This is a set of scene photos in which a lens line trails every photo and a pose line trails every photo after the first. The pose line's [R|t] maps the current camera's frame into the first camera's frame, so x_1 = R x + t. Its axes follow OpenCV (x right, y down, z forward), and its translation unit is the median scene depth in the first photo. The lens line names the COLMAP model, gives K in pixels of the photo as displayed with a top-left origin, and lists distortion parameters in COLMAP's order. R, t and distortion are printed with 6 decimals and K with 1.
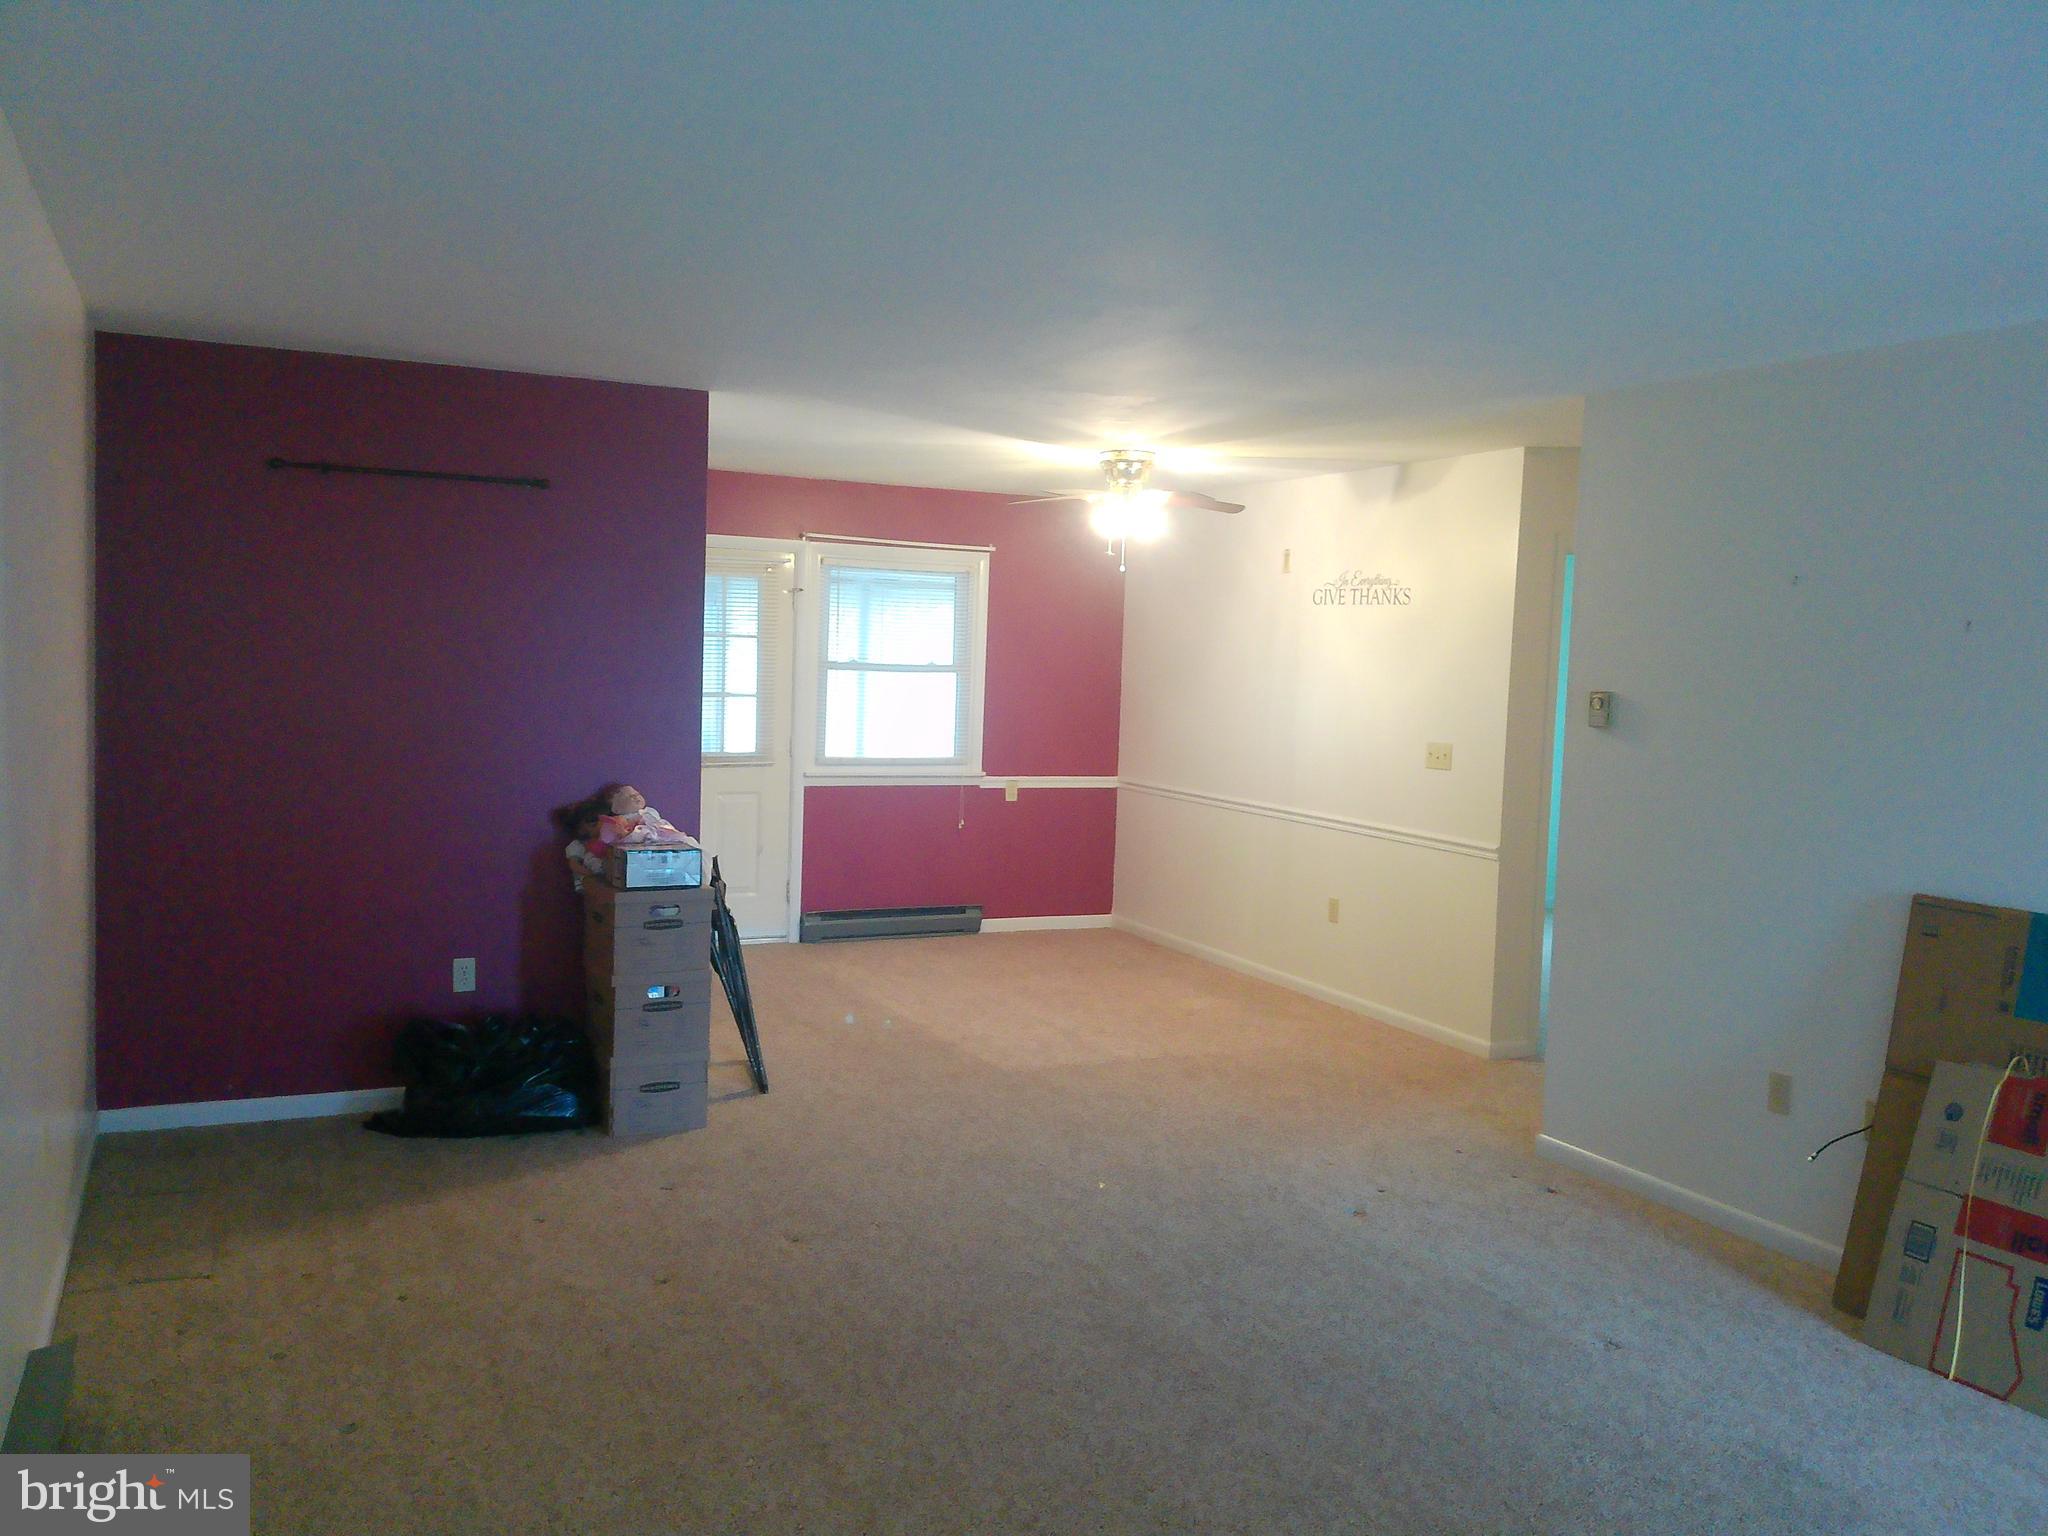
lens RADIAL K [[1672.3, 0, 1024.0], [0, 1672.3, 768.0], [0, 0, 1]] dist [0.152222, -0.329301]
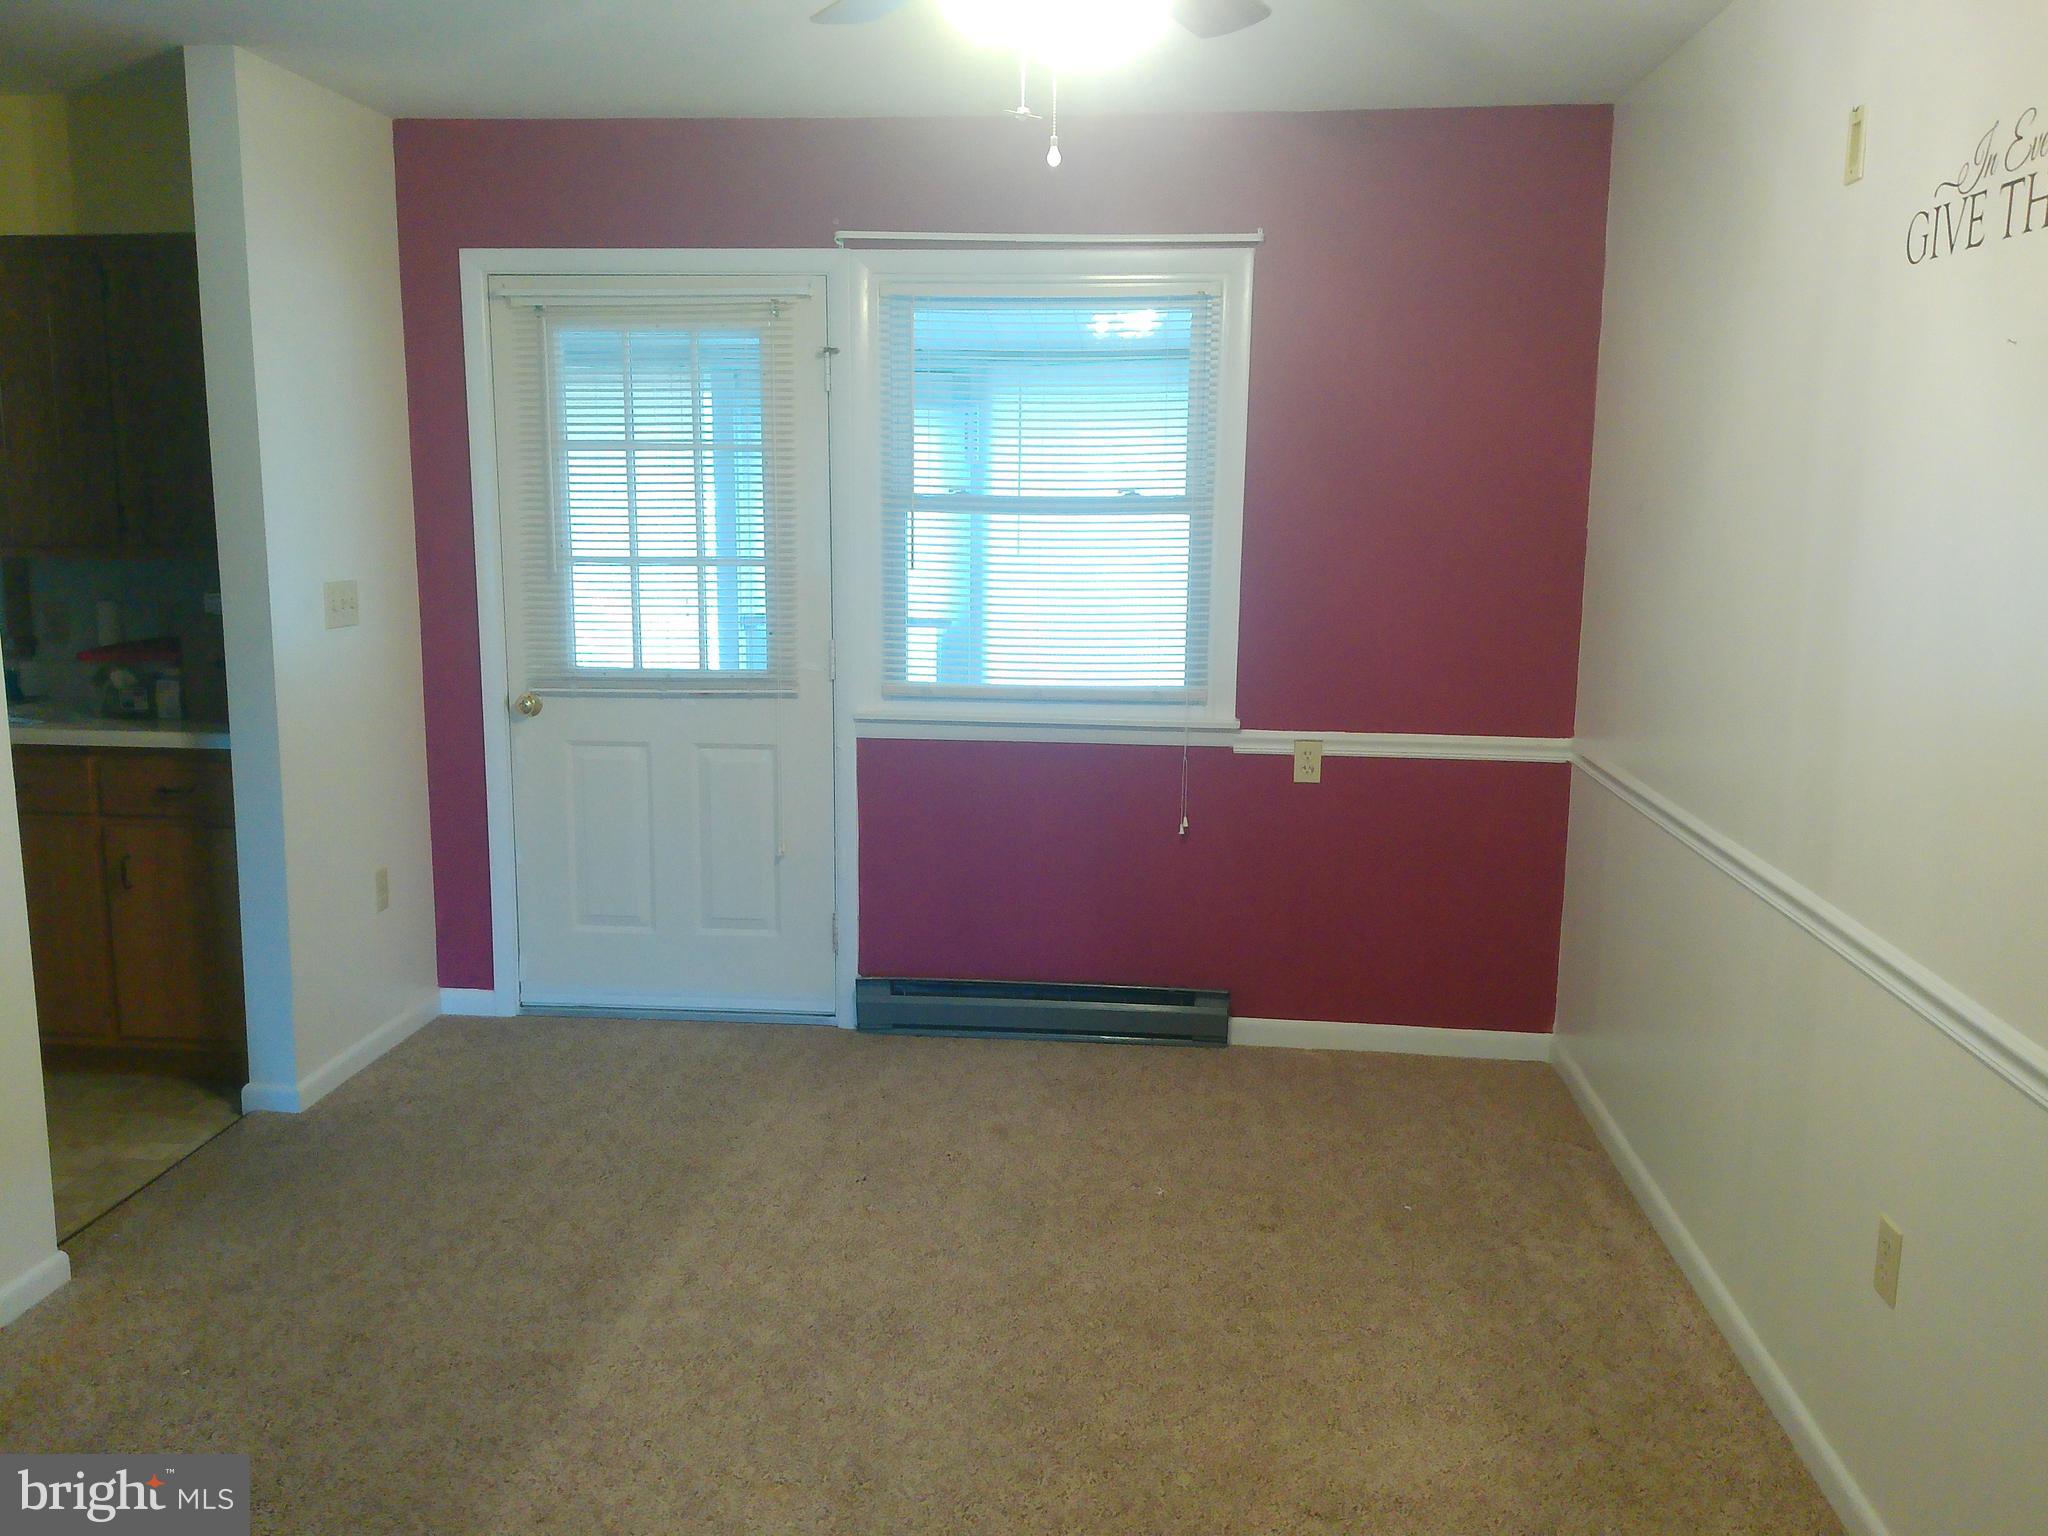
lens RADIAL K [[1665.2, 0, 1024.0], [0, 1665.2, 768.0], [0, 0, 1]] dist [0.053147, -0.078714]
pose [[0.850752, 0.063485, -0.521718, 0.175946], [-0.018591, 0.995692, 0.090844, -0.026783], [0.525238, -0.067586, 0.848267, 0.567658]]
